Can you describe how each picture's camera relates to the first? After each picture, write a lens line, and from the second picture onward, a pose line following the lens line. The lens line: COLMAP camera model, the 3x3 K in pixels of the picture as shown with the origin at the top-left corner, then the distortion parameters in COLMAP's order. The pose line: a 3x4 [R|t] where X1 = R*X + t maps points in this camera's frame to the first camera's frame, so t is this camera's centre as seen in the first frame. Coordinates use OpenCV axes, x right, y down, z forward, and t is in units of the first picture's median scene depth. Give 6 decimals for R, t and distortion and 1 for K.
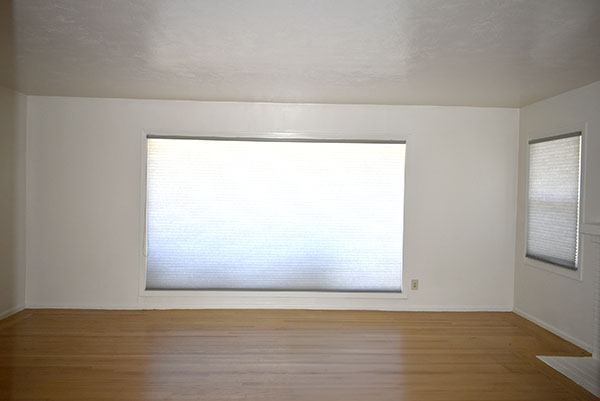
lens RADIAL K [[457.8, 0, 300.0], [0, 457.8, 200.5], [0, 0, 1]] dist [-0.006706, 0.000225]
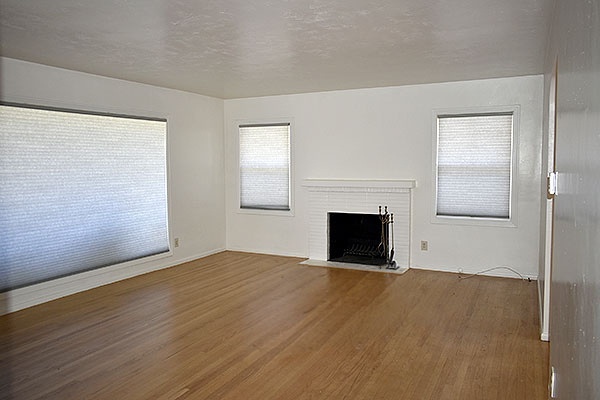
lens RADIAL K [[471.7, 0, 300.0], [0, 471.7, 200.0], [0, 0, 1]] dist [-0.002103, -0.000104]
pose [[0.485279, -0.093925, 0.869300, -0.656986], [0.026854, 0.995346, 0.092553, -0.029526], [-0.873947, -0.021570, 0.485543, 0.134620]]
